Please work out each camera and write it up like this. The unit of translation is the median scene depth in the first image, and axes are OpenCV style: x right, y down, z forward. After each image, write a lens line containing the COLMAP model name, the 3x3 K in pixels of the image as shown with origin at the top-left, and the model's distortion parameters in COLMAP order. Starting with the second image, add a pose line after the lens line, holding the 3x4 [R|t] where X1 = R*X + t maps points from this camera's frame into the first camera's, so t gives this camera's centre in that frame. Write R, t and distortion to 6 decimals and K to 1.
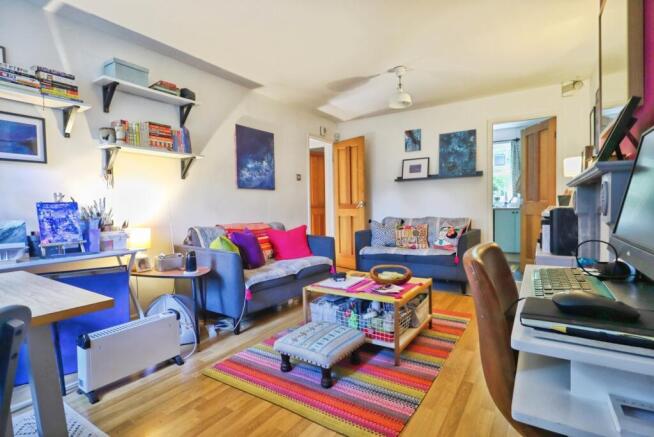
lens RADIAL K [[325.9, 0, 327.8], [0, 325.9, 217.2], [0, 0, 1]] dist [0.002801, 0.000158]
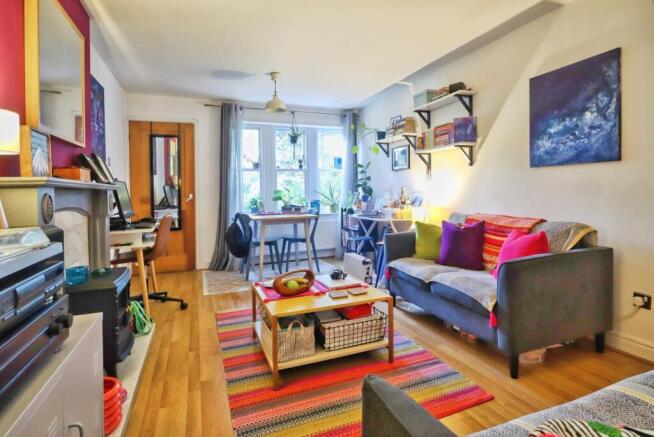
lens RADIAL K [[325.9, 0, 327.9], [0, 325.9, 192.8], [0, 0, 1]] dist [0.002801, 0.000158]
pose [[-0.566758, 0.022485, -0.823578, 0.556731], [-0.009528, 0.999382, 0.033842, -0.052855], [0.823829, 0.027027, -0.566193, 1.026070]]
